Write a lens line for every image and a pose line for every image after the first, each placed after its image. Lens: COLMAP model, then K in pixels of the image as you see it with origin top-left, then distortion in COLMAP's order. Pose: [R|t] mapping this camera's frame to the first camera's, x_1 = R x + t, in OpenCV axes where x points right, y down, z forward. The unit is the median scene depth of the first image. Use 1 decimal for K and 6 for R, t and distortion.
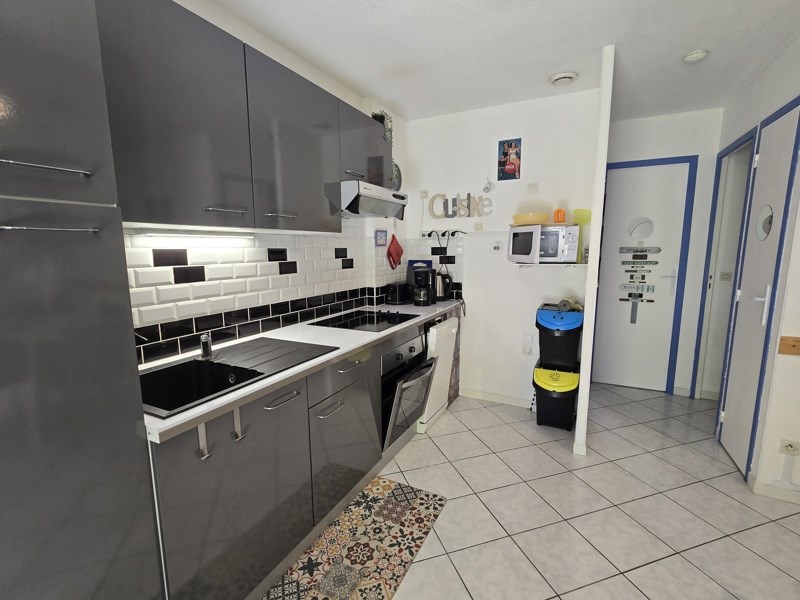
lens RADIAL K [[374.0, 0, 401.5], [0, 374.0, 304.6], [0, 0, 1]] dist [-0.005270, 0.001386]
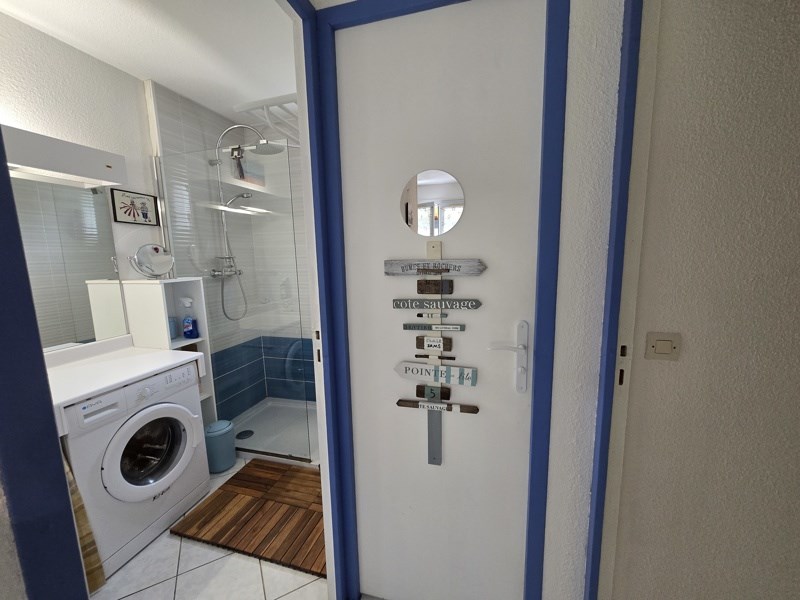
lens RADIAL K [[325.6, 0, 398.6], [0, 325.6, 301.2], [0, 0, 1]] dist [-0.002603, -0.000056]
pose [[0.985468, -0.042204, 0.164536, 0.550727], [0.043979, 0.999007, -0.007156, -0.112882], [-0.164071, 0.014288, 0.986345, 0.700457]]
